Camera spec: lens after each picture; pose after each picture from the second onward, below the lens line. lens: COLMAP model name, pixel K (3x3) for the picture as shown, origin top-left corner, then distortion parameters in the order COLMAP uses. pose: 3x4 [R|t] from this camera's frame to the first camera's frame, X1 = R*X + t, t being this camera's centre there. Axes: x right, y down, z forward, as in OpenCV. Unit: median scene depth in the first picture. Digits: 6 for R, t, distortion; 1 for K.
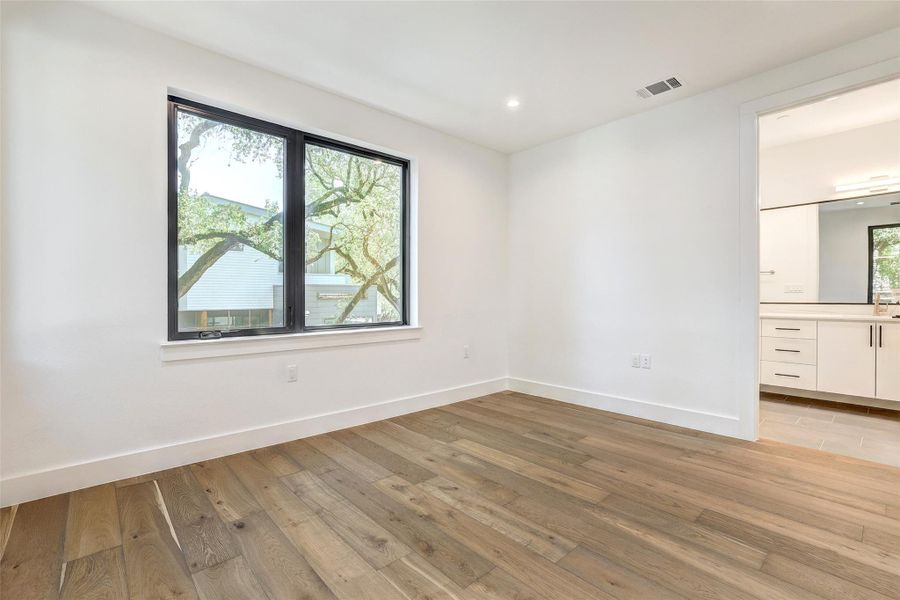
lens RADIAL K [[403.0, 0, 449.9], [0, 403.0, 293.5], [0, 0, 1]] dist [-0.017754, 0.000340]
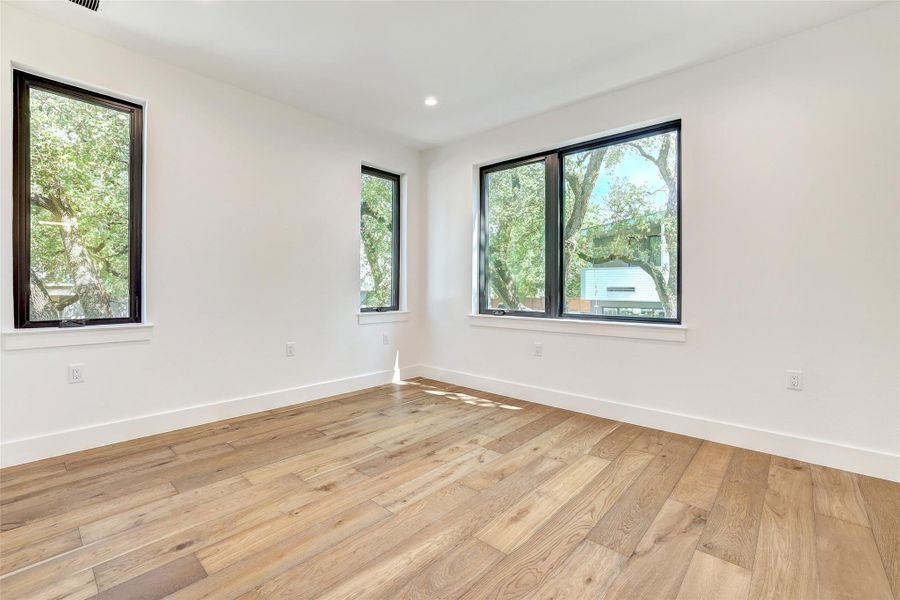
lens RADIAL K [[395.1, 0, 444.1], [0, 395.1, 296.2], [0, 0, 1]] dist [-0.038425, 0.014129]
pose [[0.095047, 0.020210, -0.995268, 0.941511], [0.001833, 0.999789, 0.020477, 0.009038], [0.995471, -0.003771, 0.094990, 0.704732]]
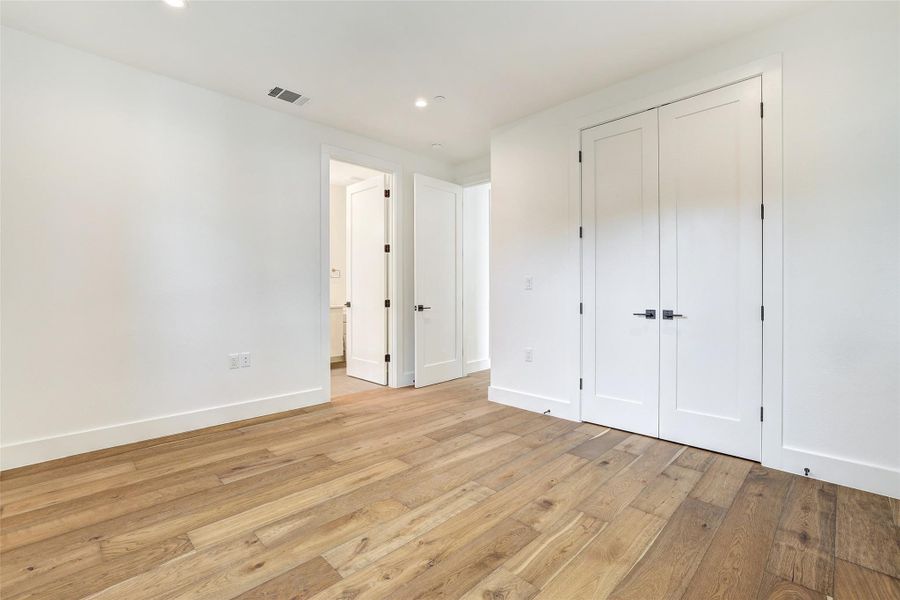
lens RADIAL K [[395.1, 0, 444.1], [0, 395.1, 296.2], [0, 0, 1]] dist [-0.038425, 0.014129]
pose [[-0.035456, -0.007389, 0.999344, -0.652321], [-0.006875, 0.999951, 0.007149, 0.008267], [-0.999348, -0.006617, -0.035505, 0.774739]]
